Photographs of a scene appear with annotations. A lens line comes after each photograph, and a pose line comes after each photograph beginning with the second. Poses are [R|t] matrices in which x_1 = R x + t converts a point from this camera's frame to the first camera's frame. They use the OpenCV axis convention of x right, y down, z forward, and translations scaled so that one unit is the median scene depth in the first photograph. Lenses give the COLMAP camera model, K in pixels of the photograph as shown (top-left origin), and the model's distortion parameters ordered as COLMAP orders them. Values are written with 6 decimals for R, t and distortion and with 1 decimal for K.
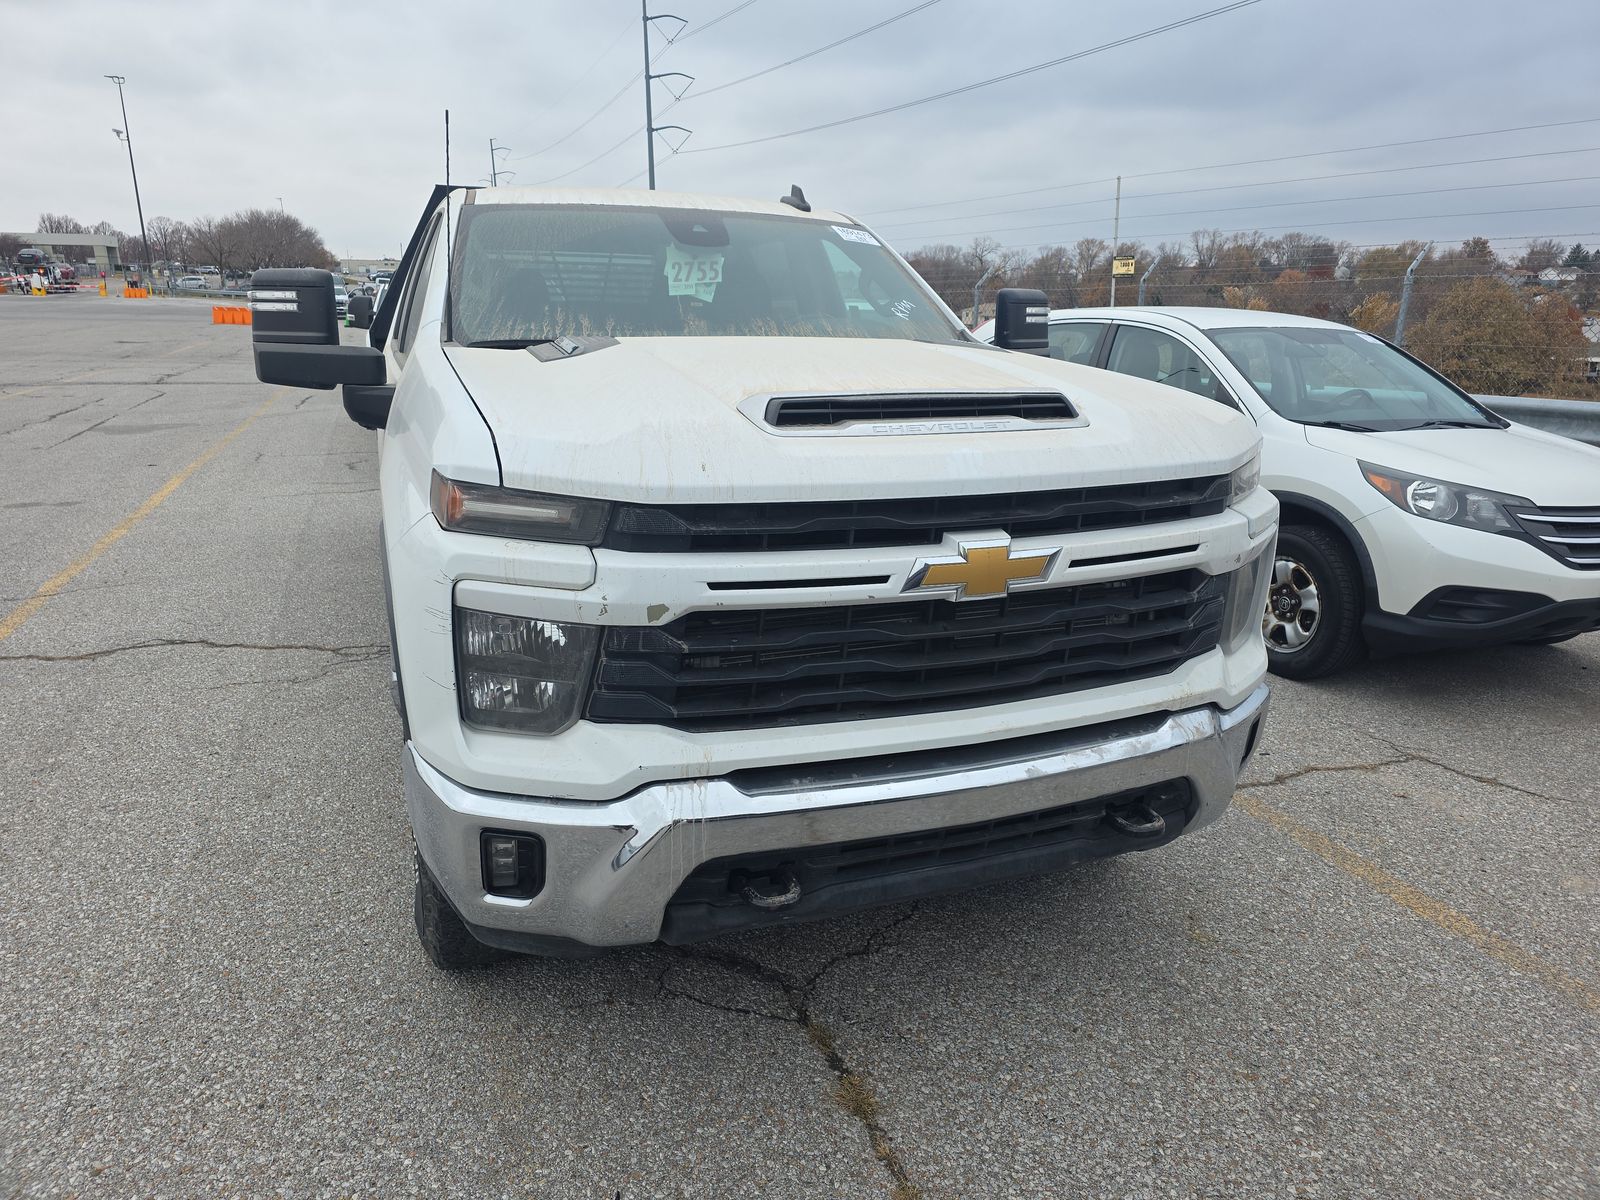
lens RADIAL K [[1089.1, 0, 799.0], [0, 1089.1, 606.7], [0, 0, 1]] dist [0.048157, -0.052218]
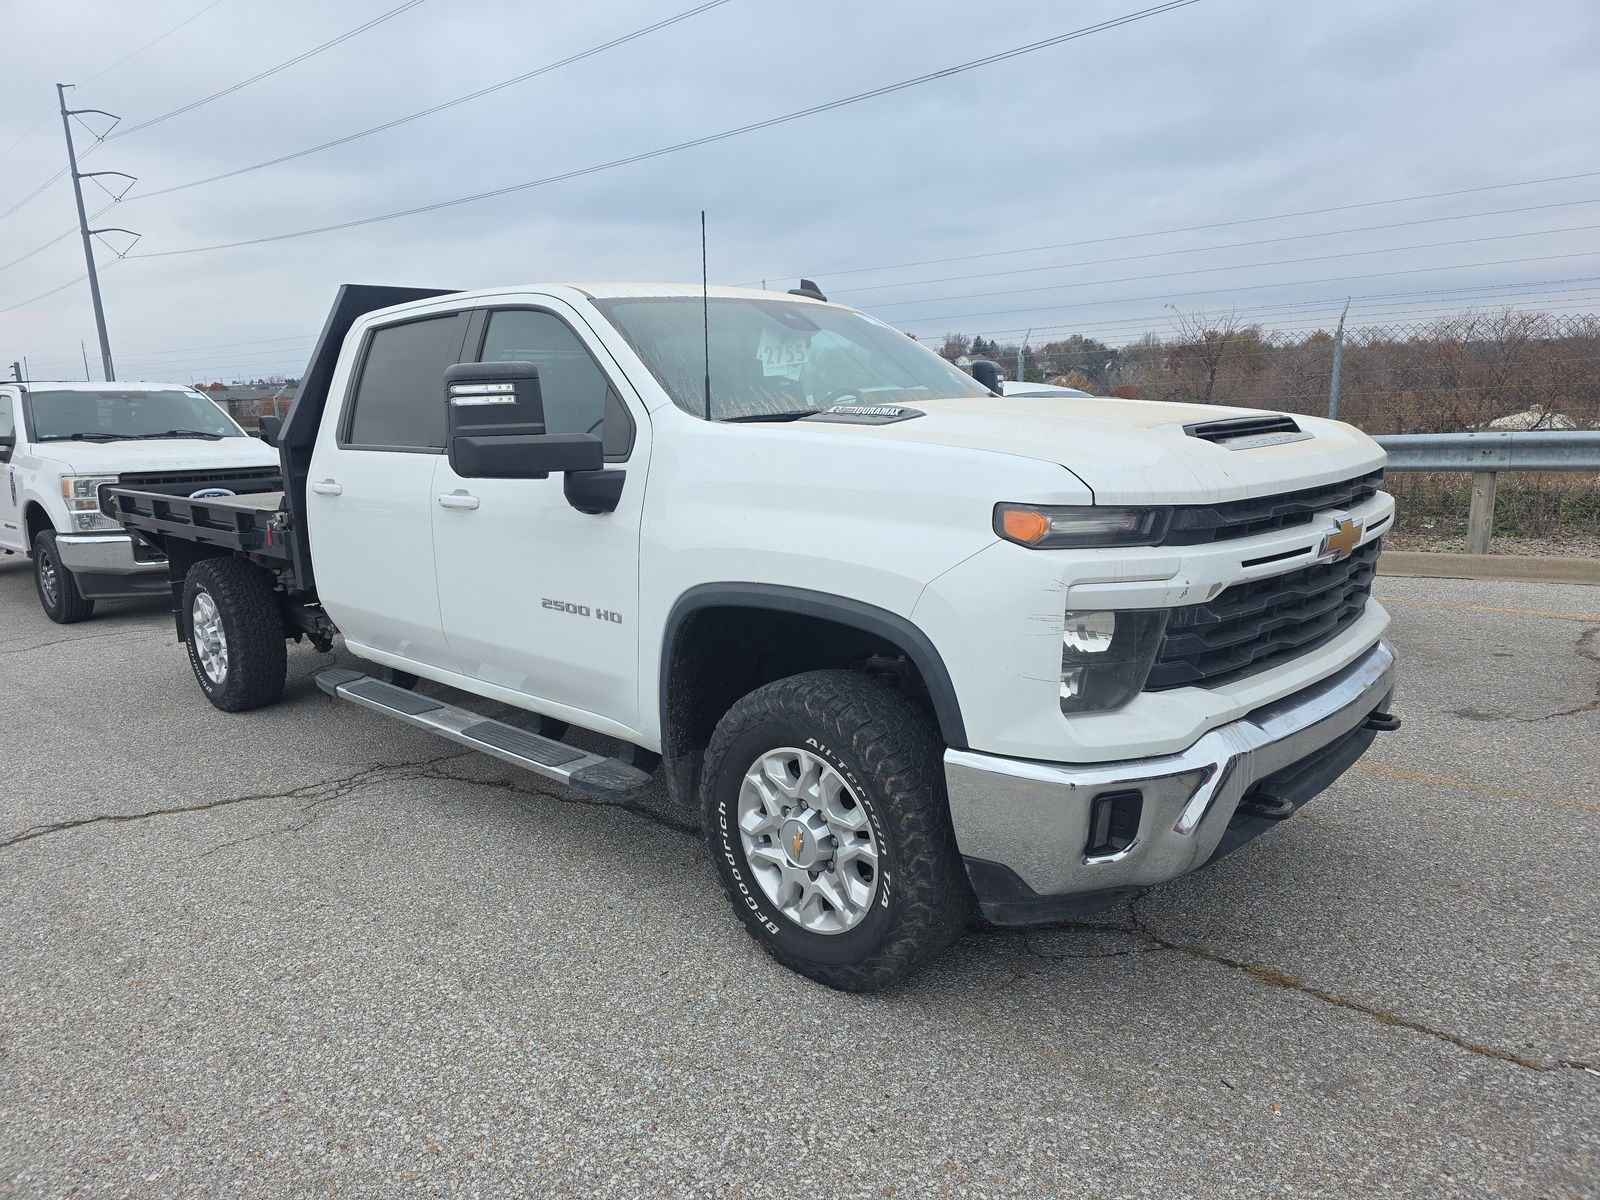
lens RADIAL K [[1089.1, 0, 799.0], [0, 1089.1, 606.7], [0, 0, 1]] dist [0.048157, -0.052218]
pose [[0.905488, -0.130028, 0.403960, -0.777305], [0.165363, 0.984771, -0.053684, 0.009569], [-0.390827, 0.115410, 0.913200, 0.020514]]
